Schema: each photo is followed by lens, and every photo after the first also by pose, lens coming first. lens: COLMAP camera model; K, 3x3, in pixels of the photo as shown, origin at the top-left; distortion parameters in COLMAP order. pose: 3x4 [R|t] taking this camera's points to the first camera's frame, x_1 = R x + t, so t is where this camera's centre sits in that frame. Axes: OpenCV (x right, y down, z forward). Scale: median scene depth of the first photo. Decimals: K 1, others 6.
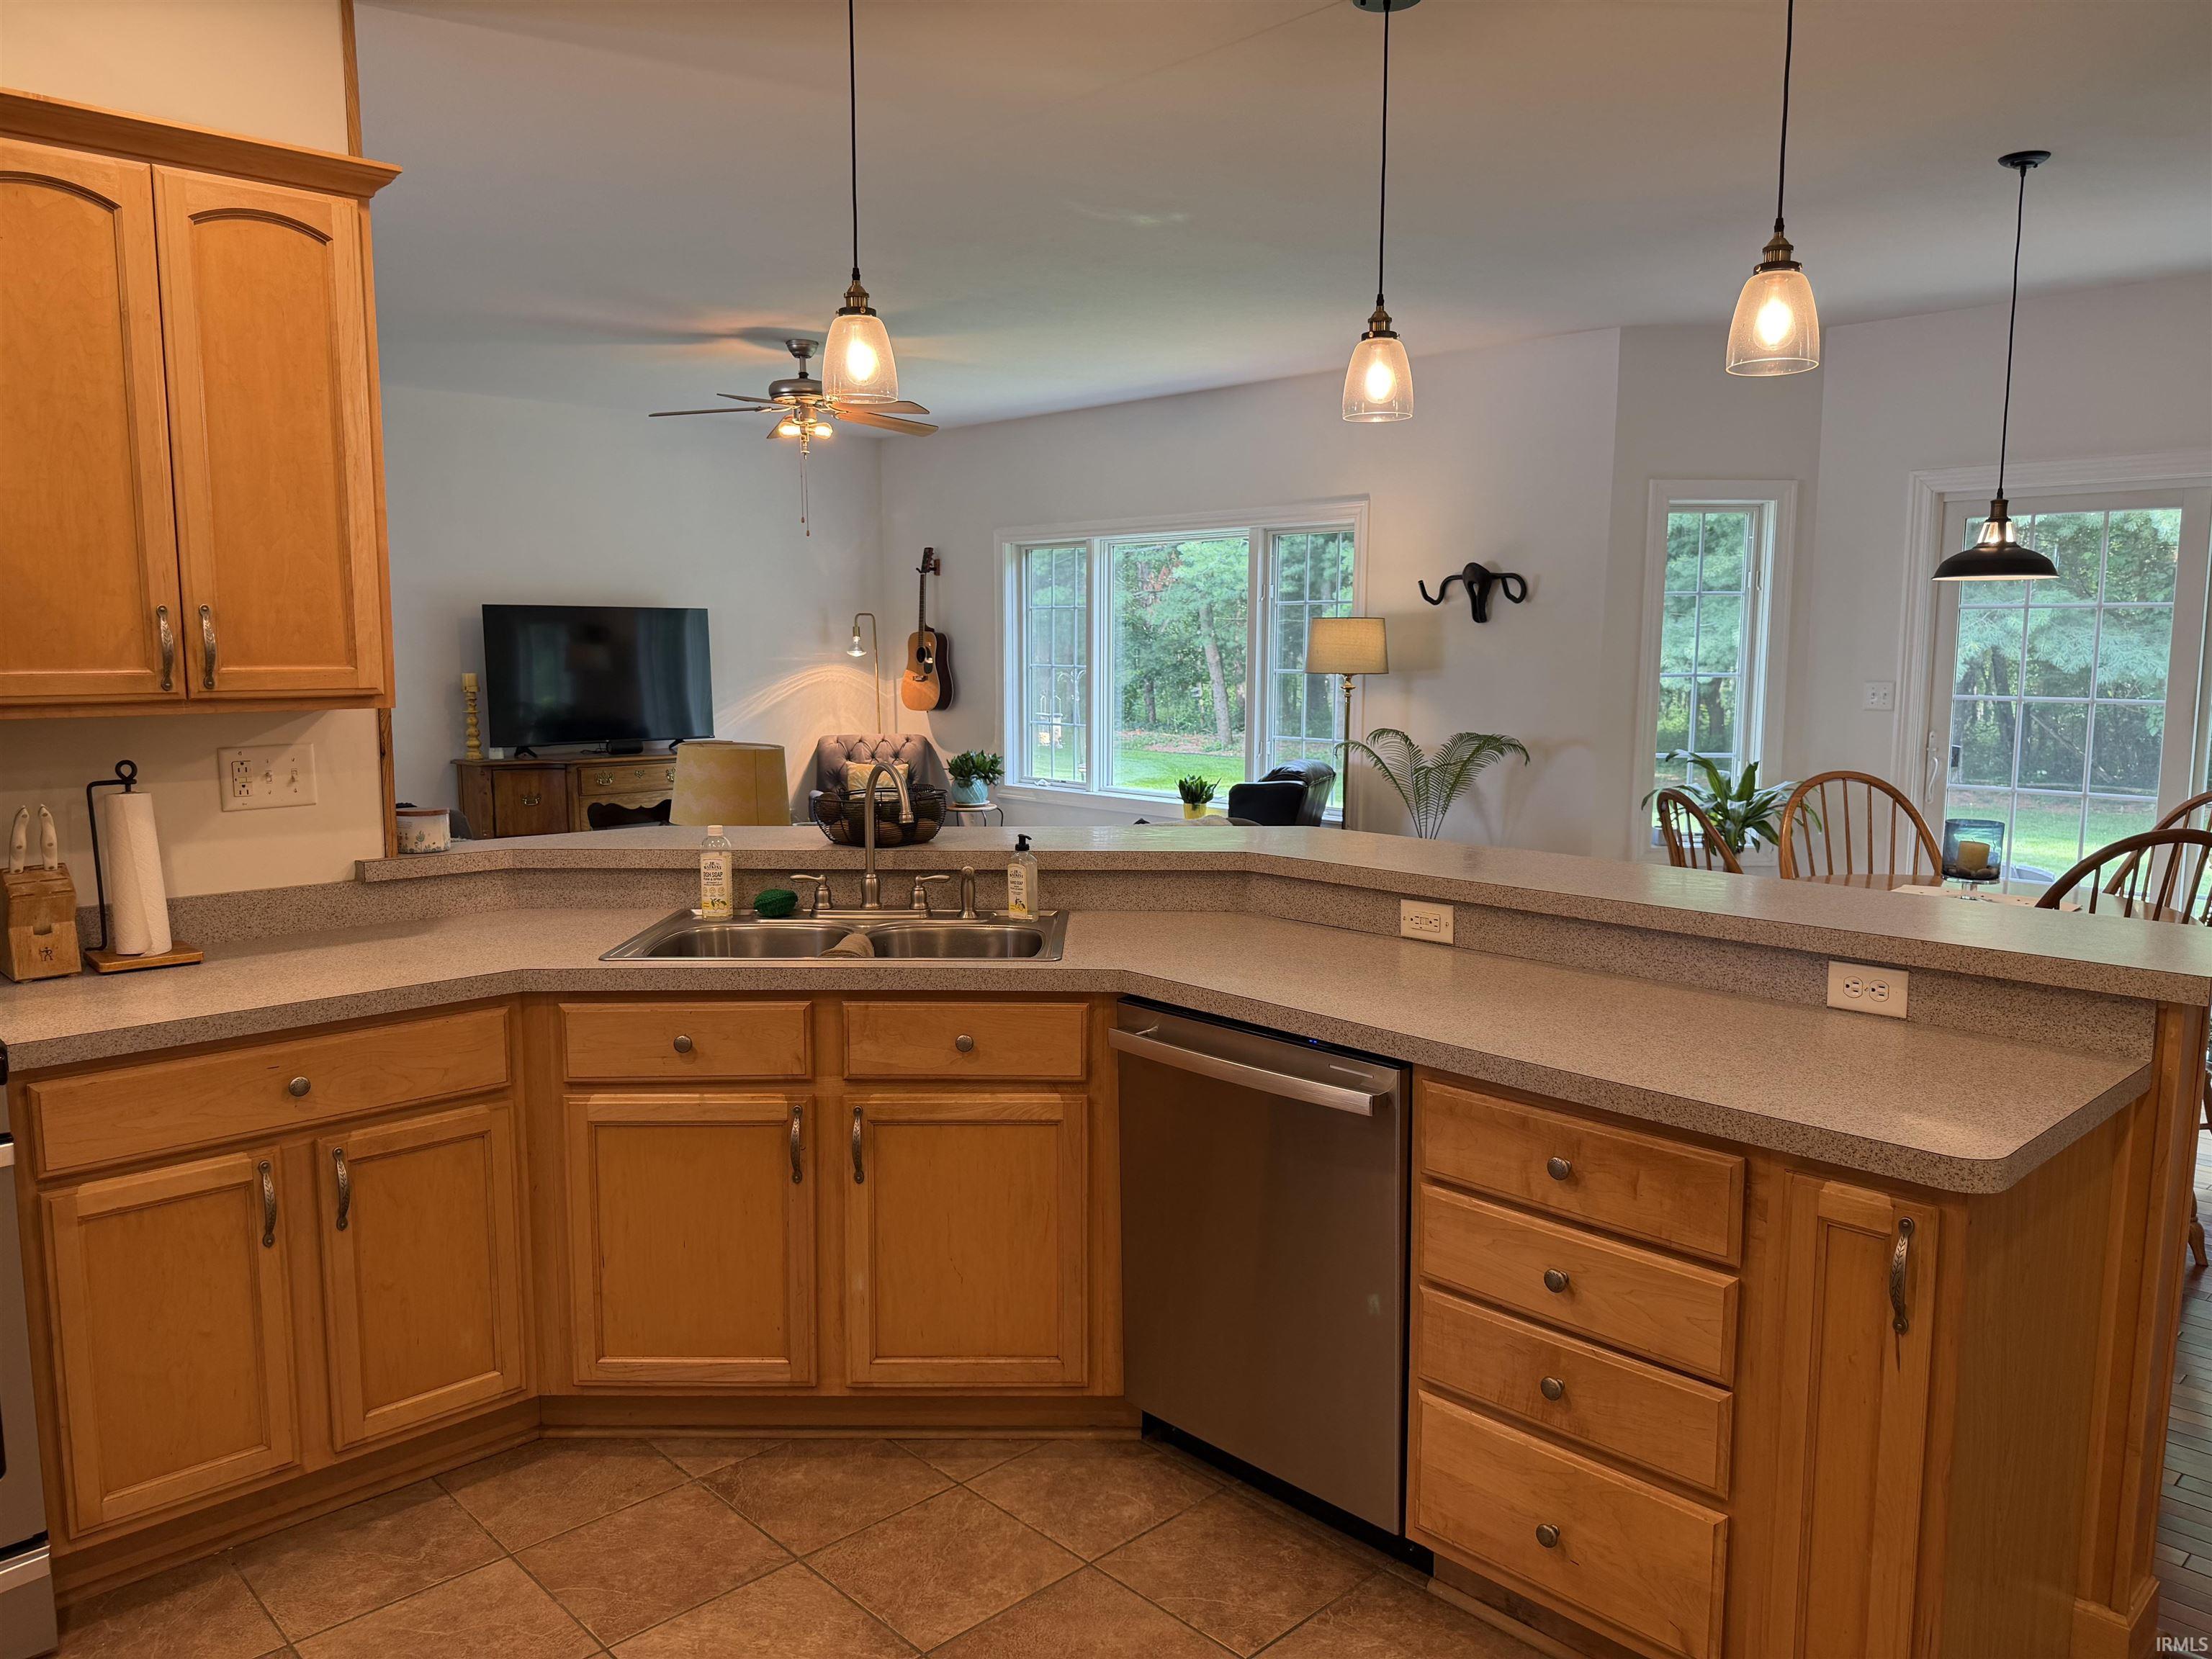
lens RADIAL K [[1567.7, 0, 1102.7], [0, 1567.7, 837.5], [0, 0, 1]] dist [0.052285, -0.036933]
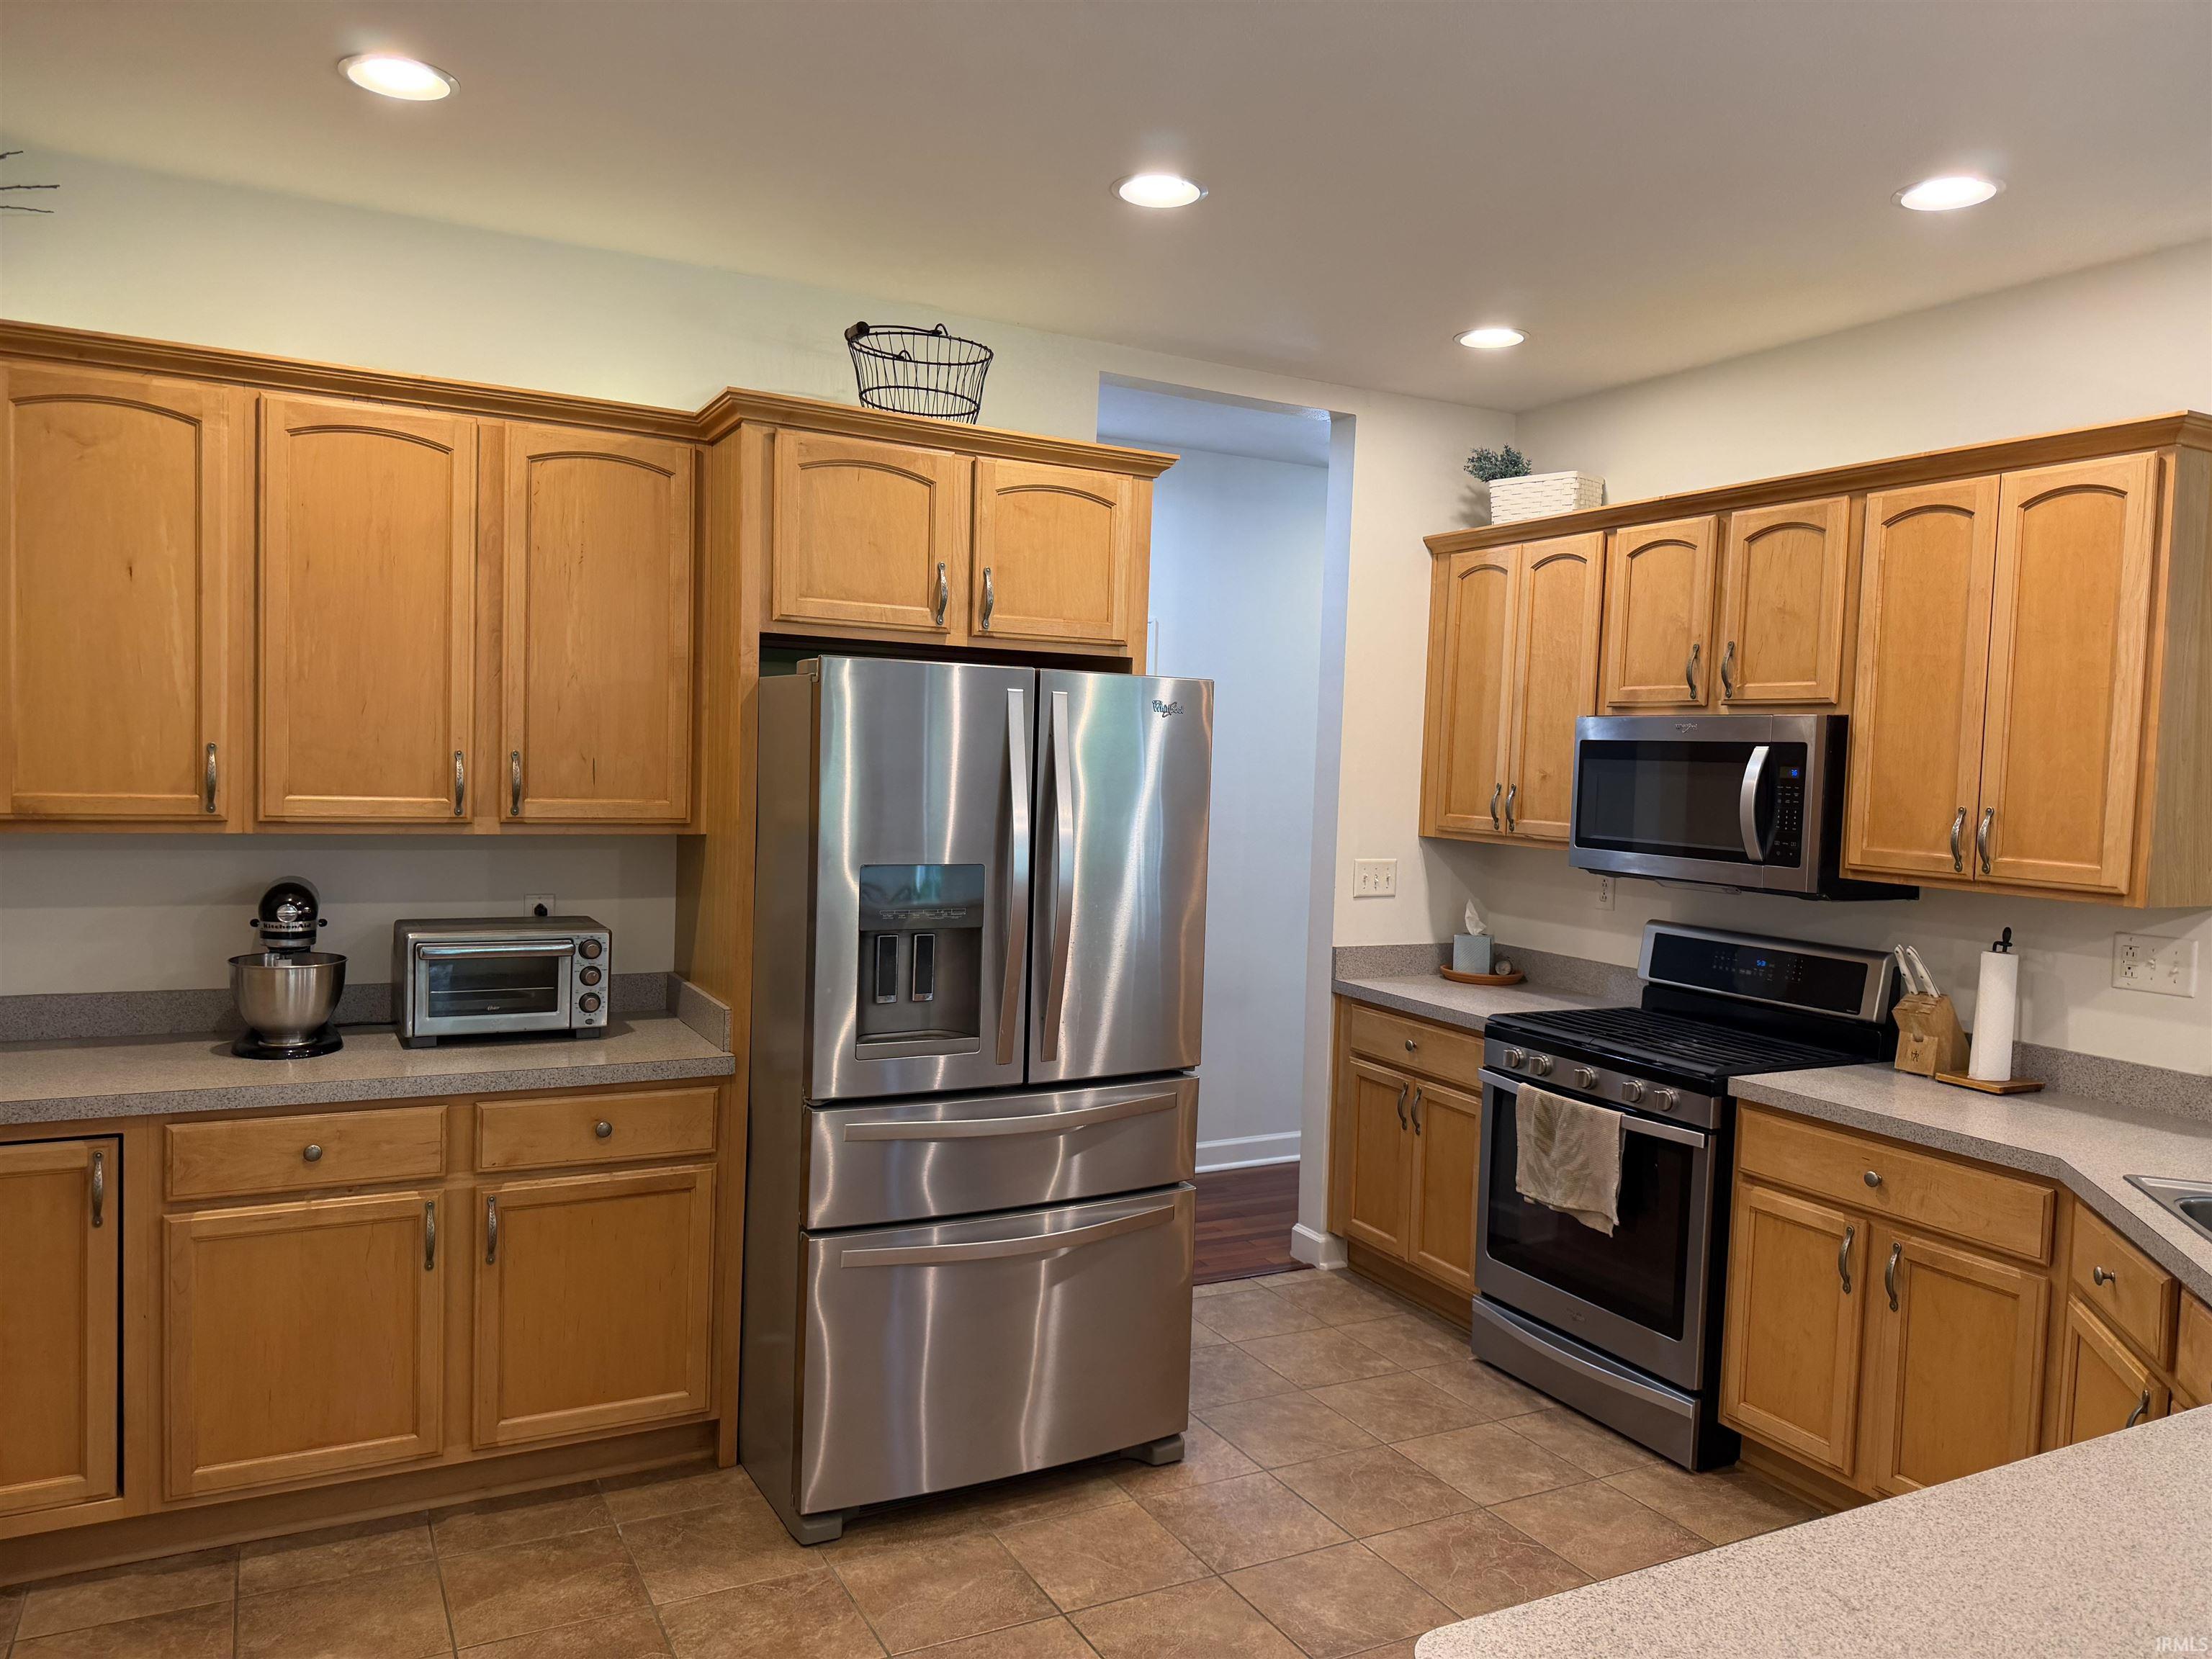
lens RADIAL K [[1567.7, 0, 1103.2], [0, 1567.7, 834.4], [0, 0, 1]] dist [0.052285, -0.036933]
pose [[-0.260221, 0.041101, -0.964674, 0.819488], [-0.158011, 0.983812, 0.084540, -0.118239], [0.952532, 0.174428, -0.249514, 0.634131]]
